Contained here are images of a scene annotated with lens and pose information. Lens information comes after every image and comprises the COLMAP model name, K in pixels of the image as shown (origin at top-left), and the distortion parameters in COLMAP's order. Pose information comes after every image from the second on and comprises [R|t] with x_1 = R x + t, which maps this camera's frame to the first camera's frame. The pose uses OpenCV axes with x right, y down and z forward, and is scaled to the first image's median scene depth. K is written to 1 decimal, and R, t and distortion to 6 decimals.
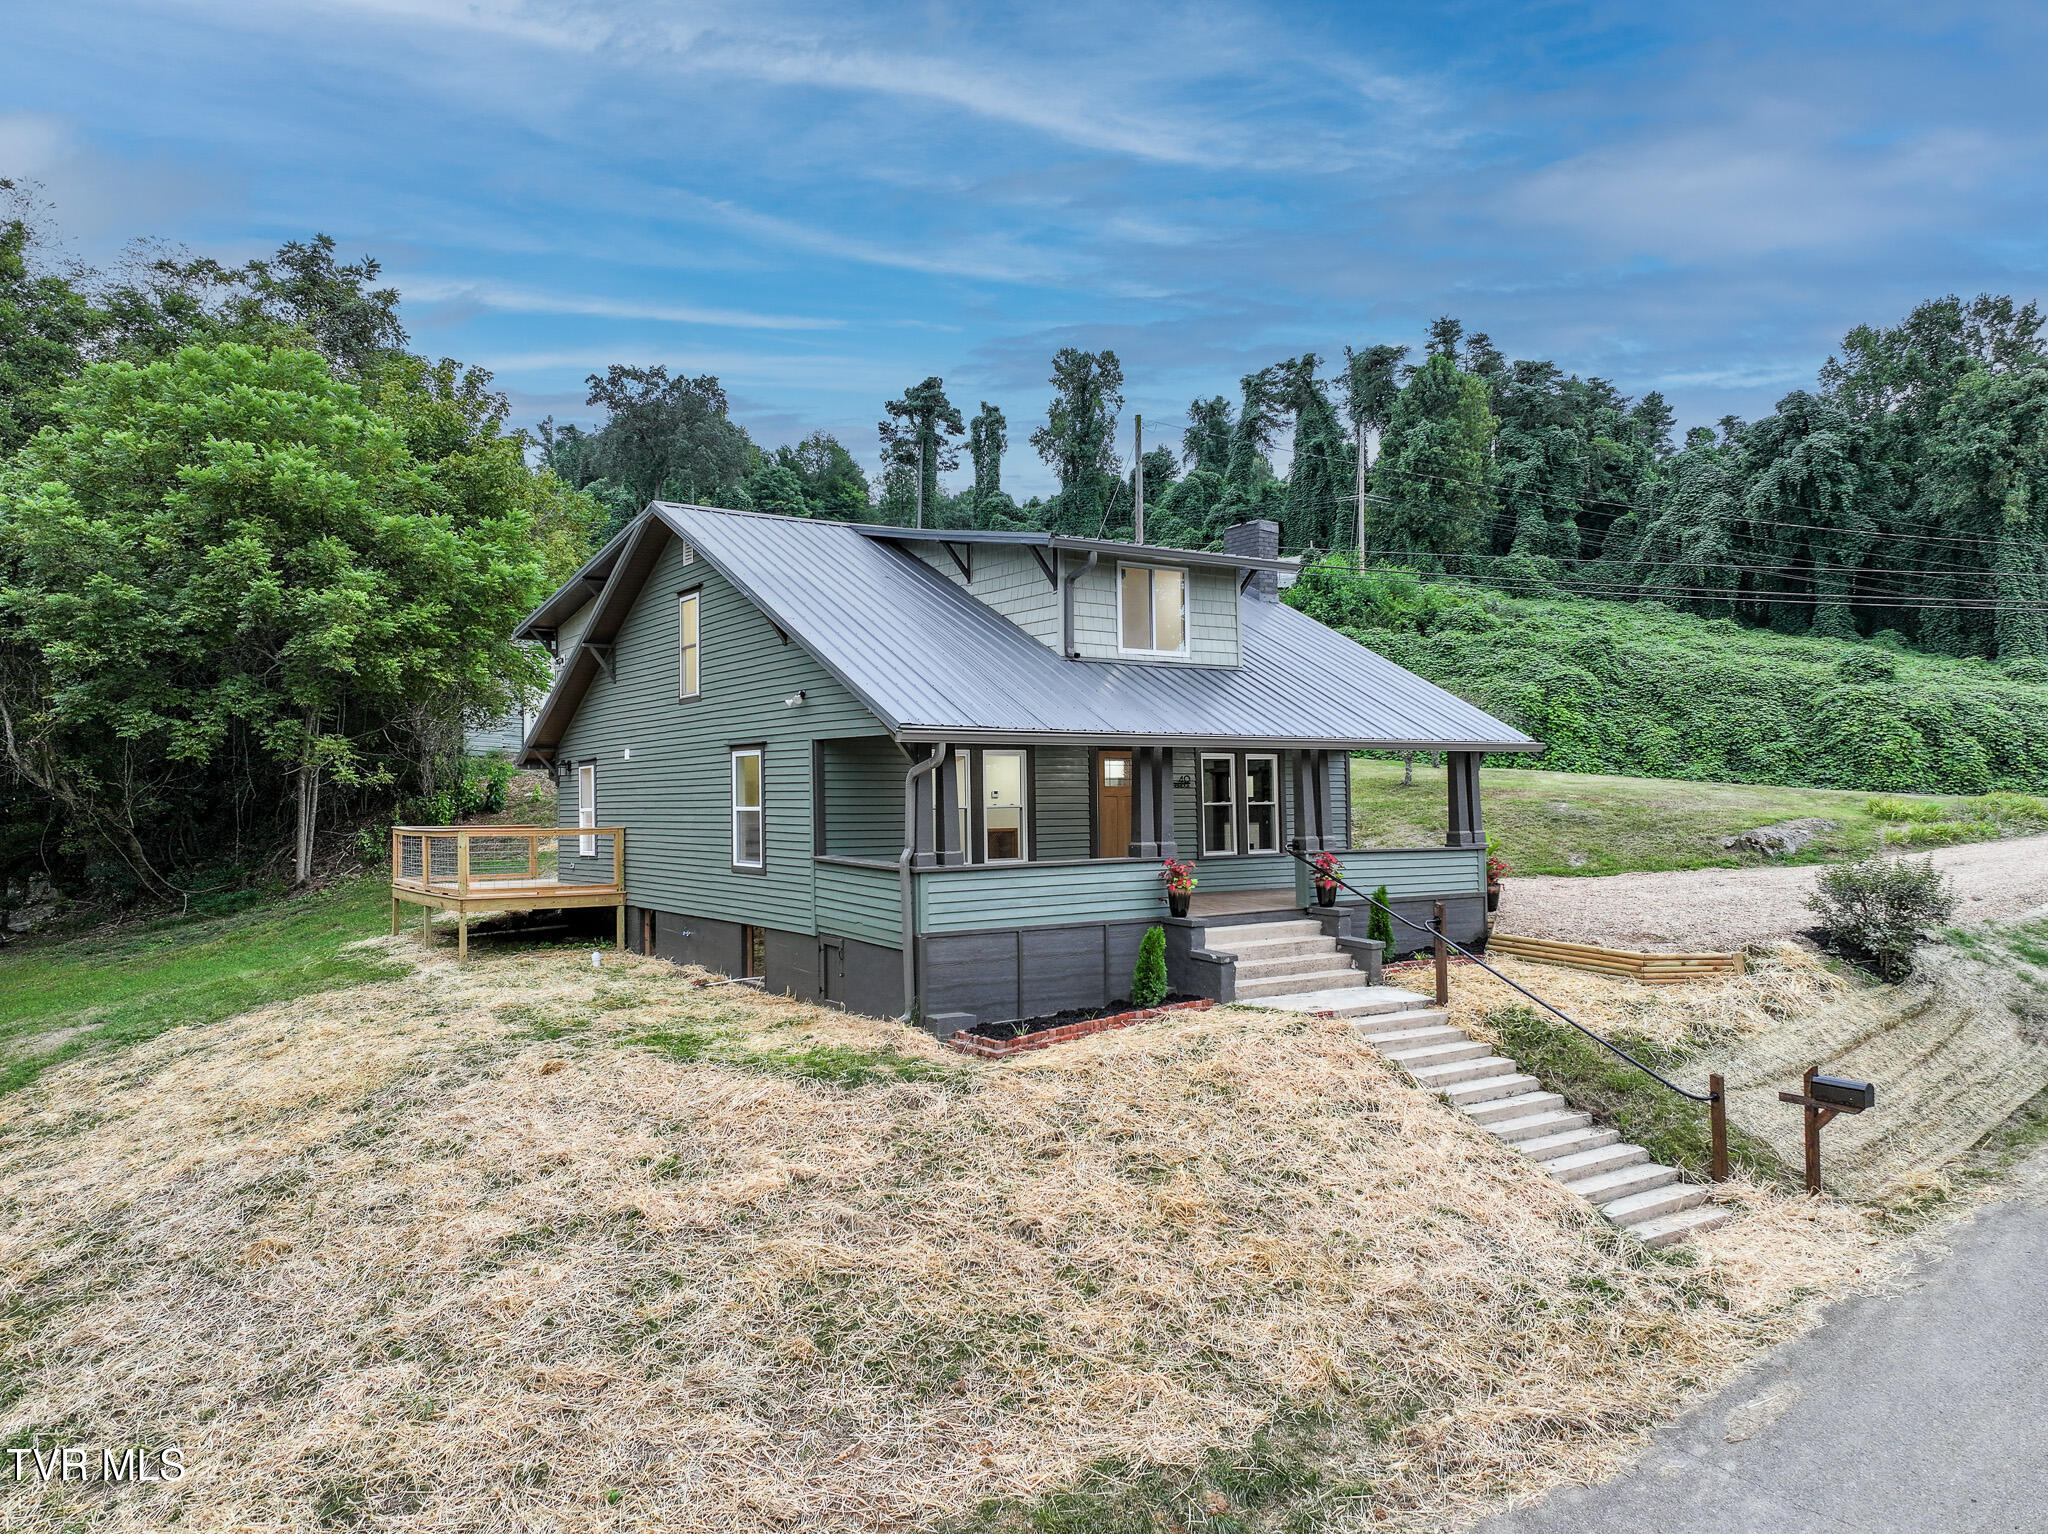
lens RADIAL K [[1440.2, 0, 1031.8], [0, 1440.2, 776.8], [0, 0, 1]] dist [-0.004532, 0.018271]
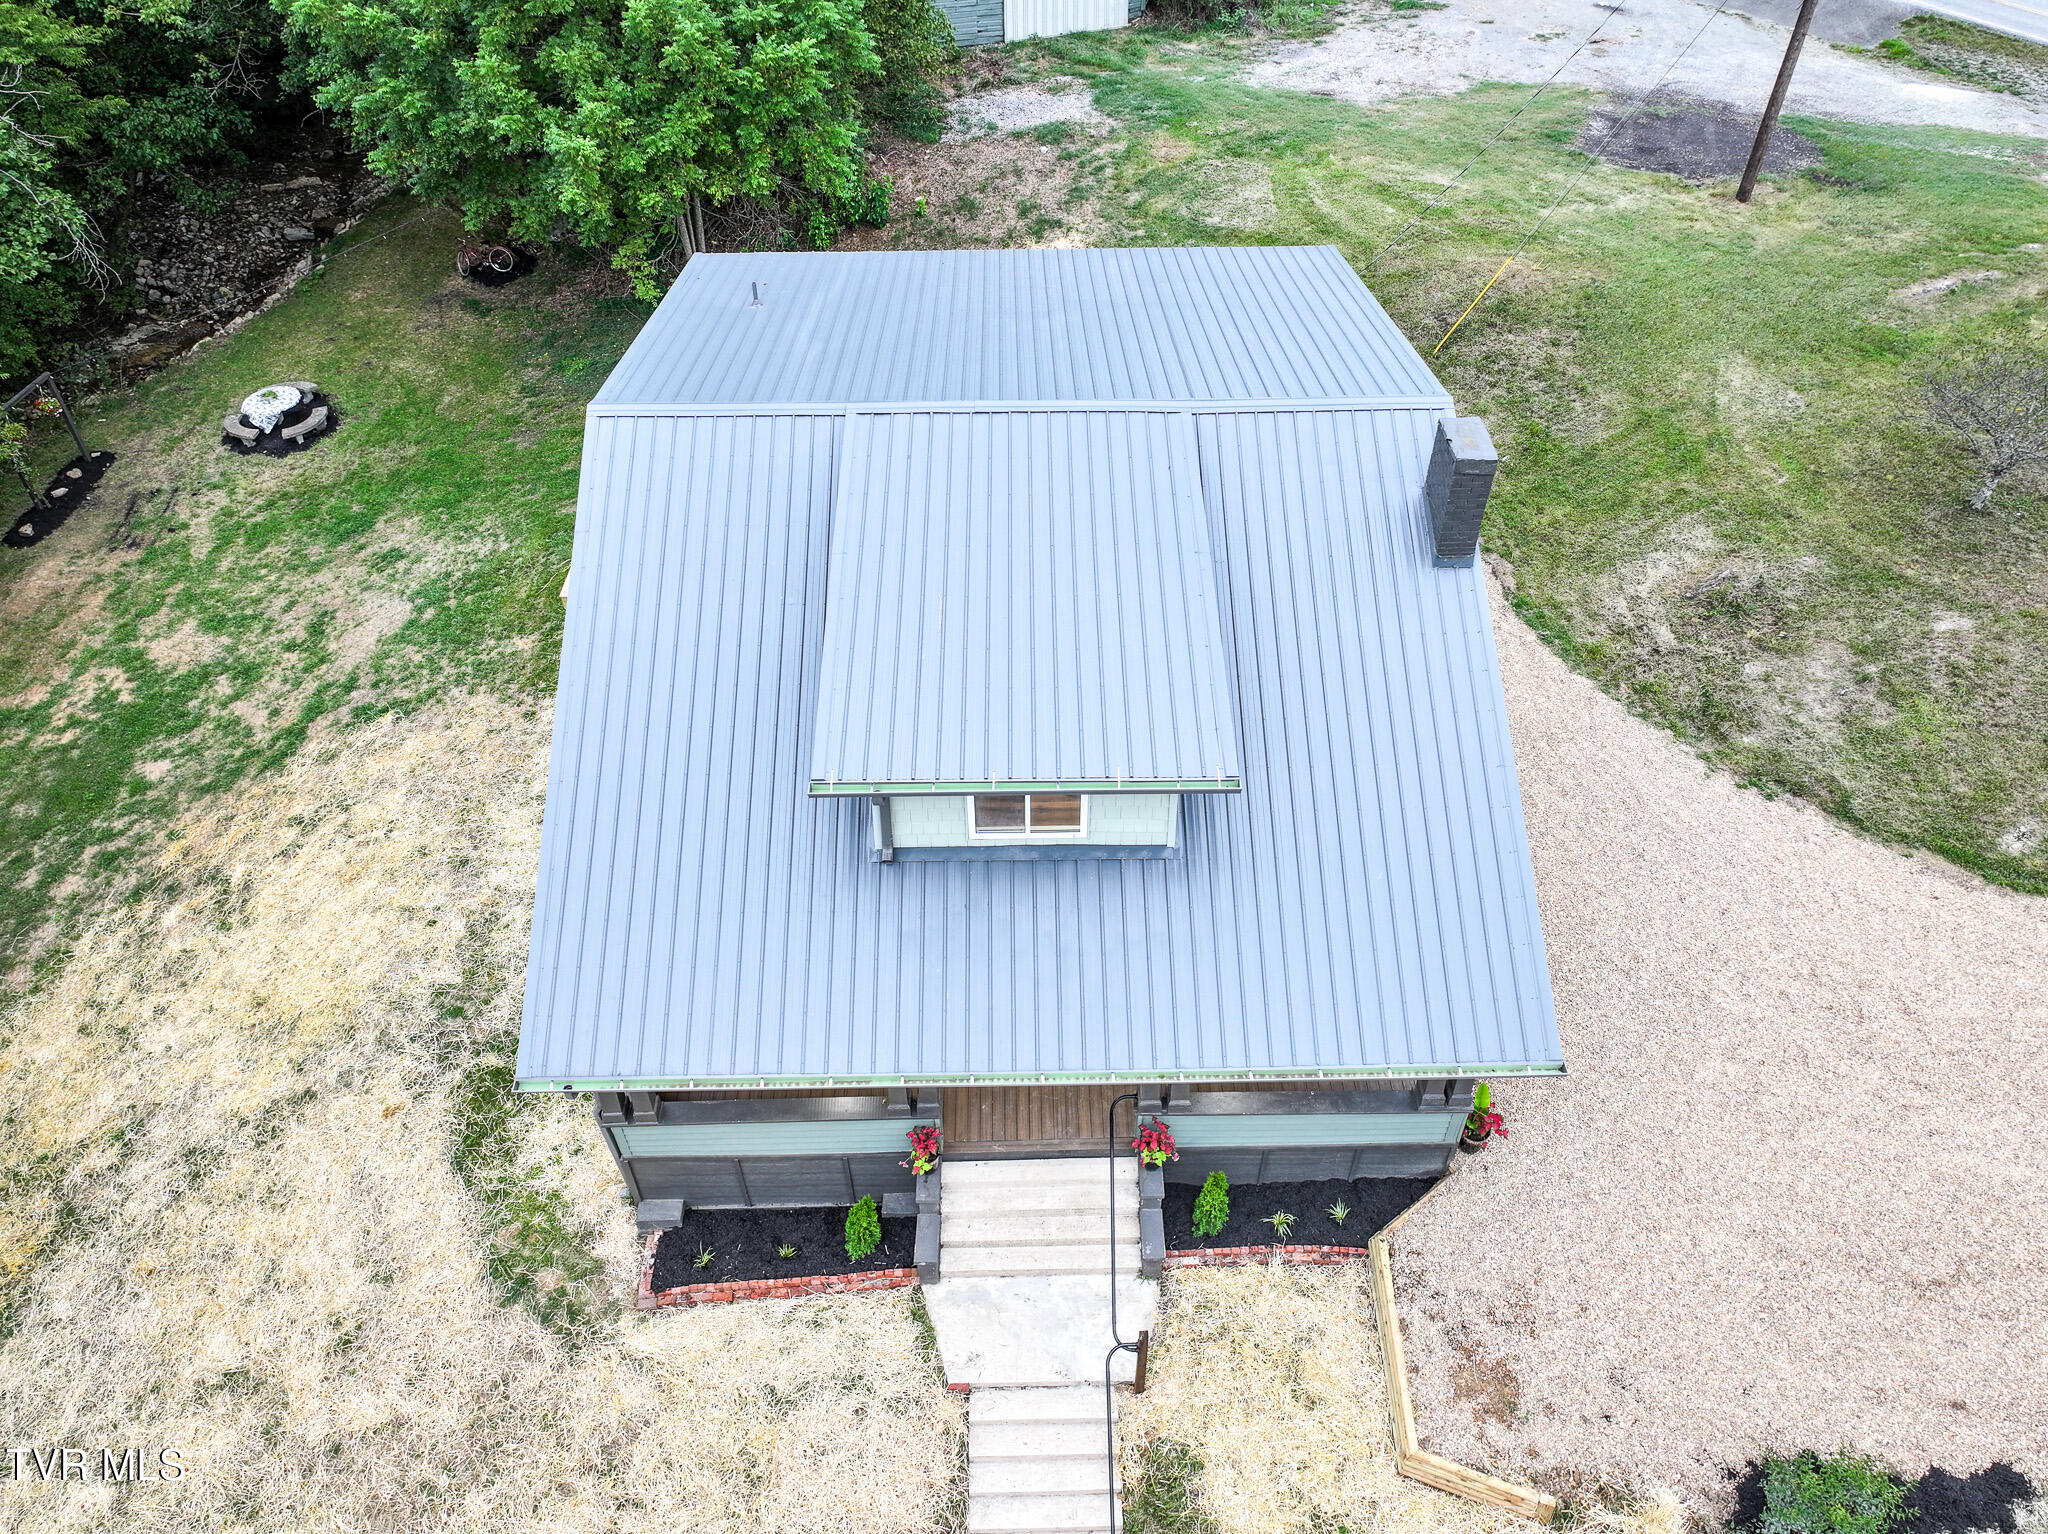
lens RADIAL K [[1440.2, 0, 1027.3], [0, 1440.2, 772.3], [0, 0, 1]] dist [-0.004532, 0.018271]
pose [[0.832967, 0.371305, -0.410242, 0.261412], [0.010256, 0.730927, 0.682379, -0.426193], [0.553228, -0.572607, 0.605029, 0.366674]]
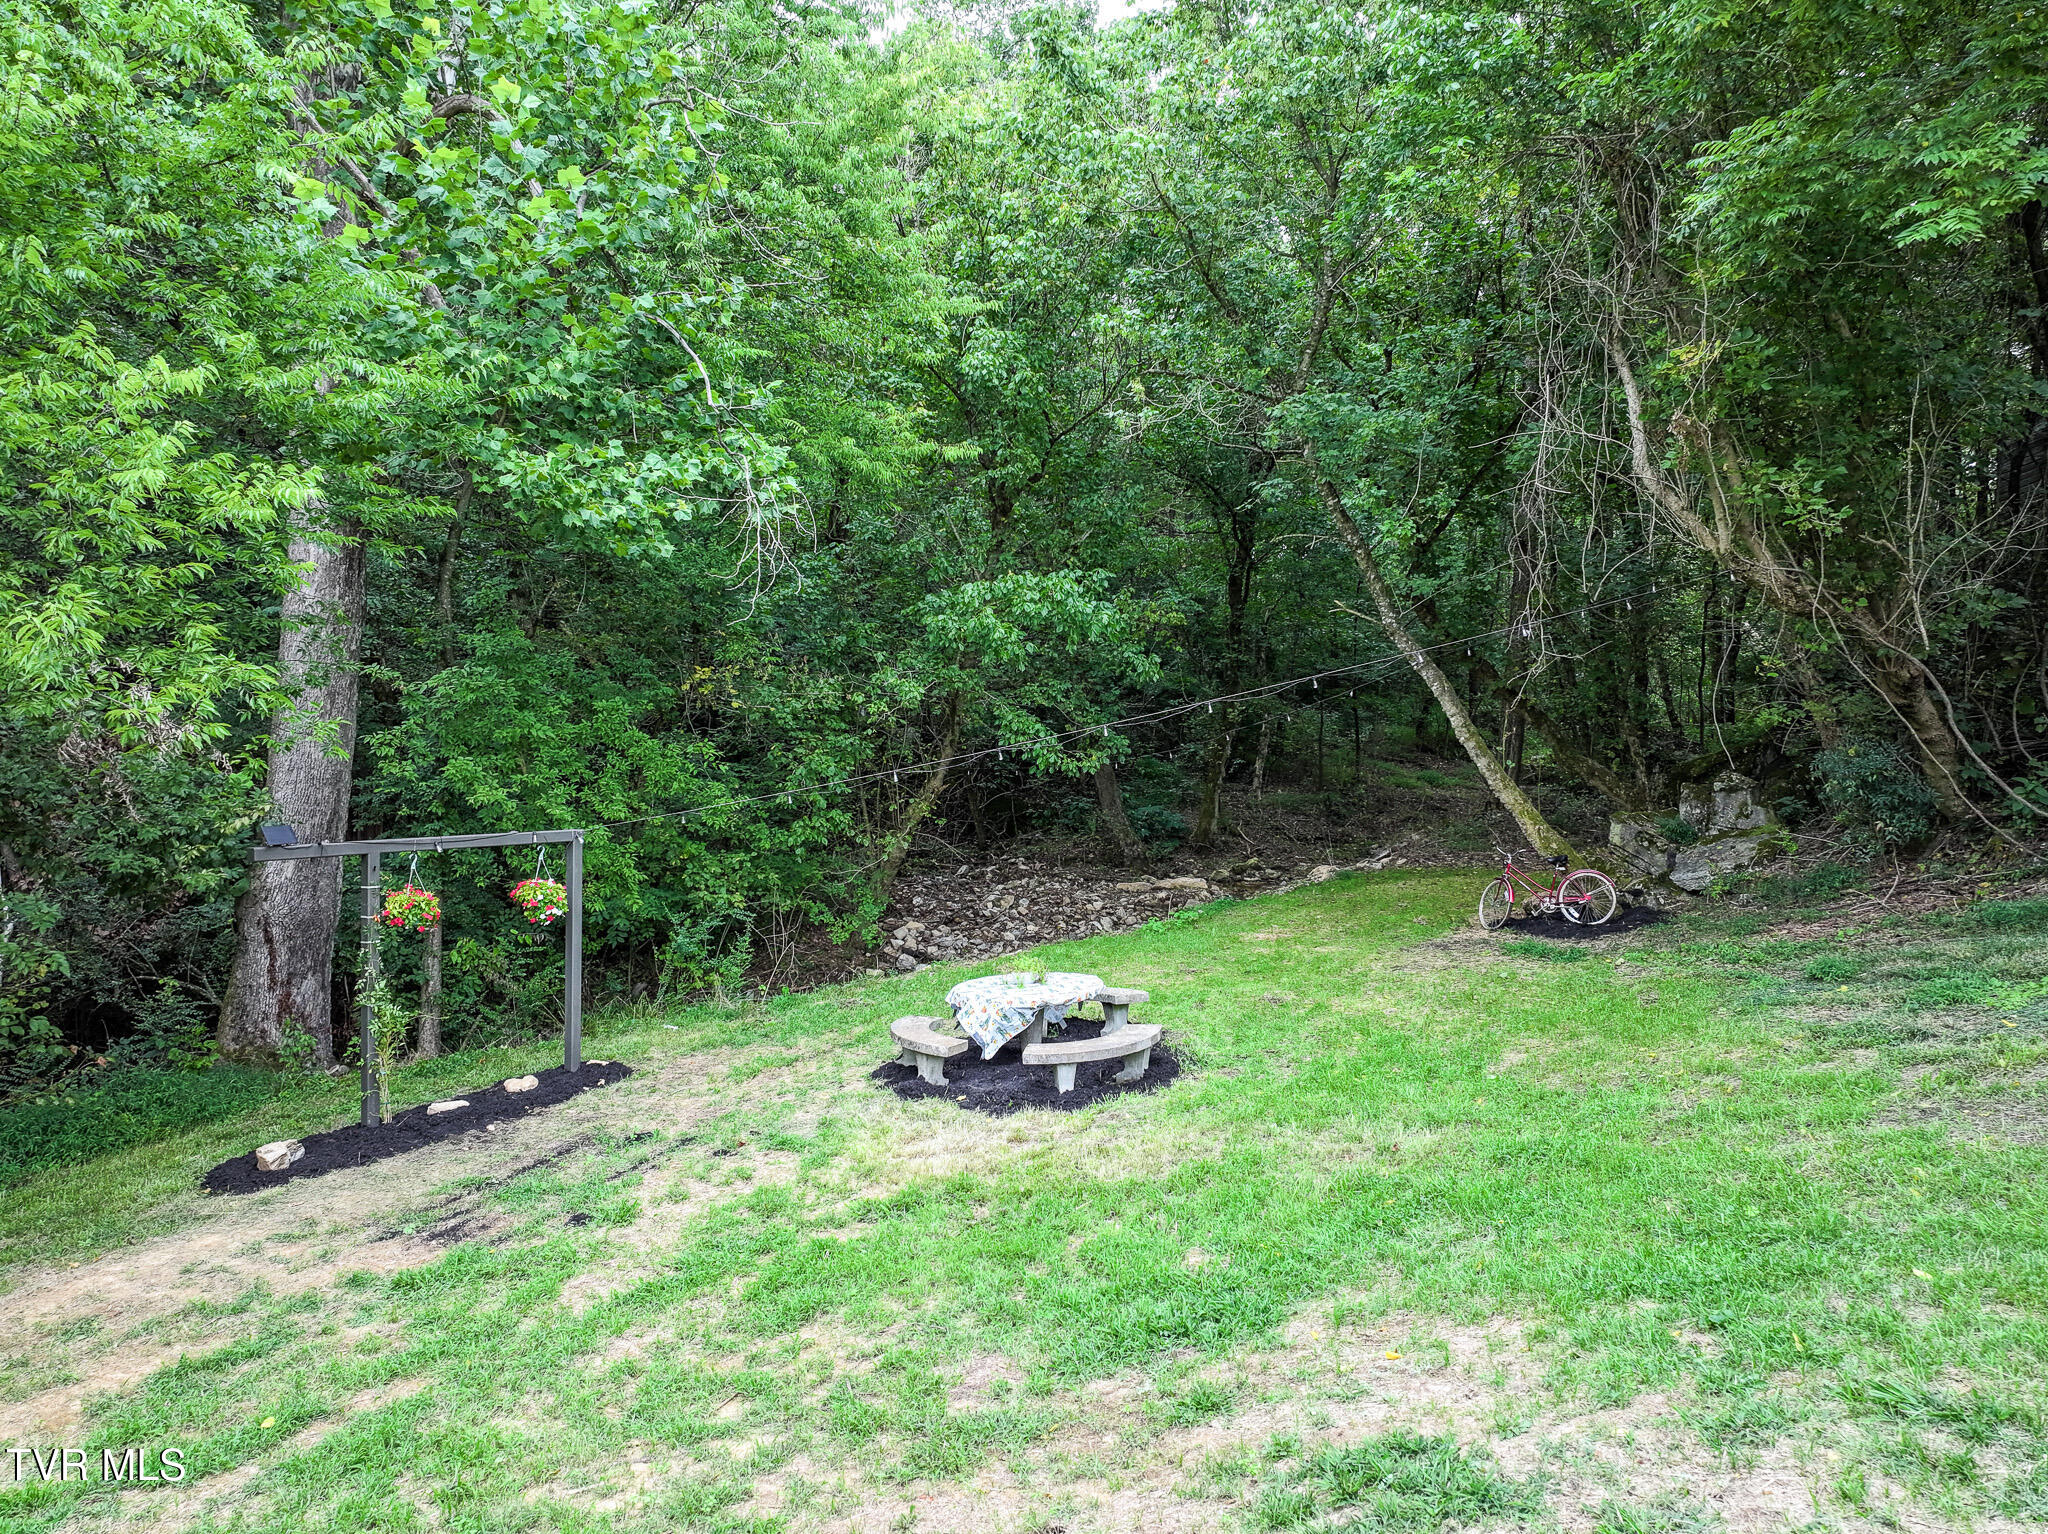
lens RADIAL K [[1440.2, 0, 1031.0], [0, 1440.2, 773.7], [0, 0, 1]] dist [-0.004532, 0.018271]
pose [[0.459836, 0.019500, -0.887790, -0.457216], [0.012438, 0.999519, 0.028396, 0.062489], [0.887917, -0.024100, 0.459372, 0.711092]]
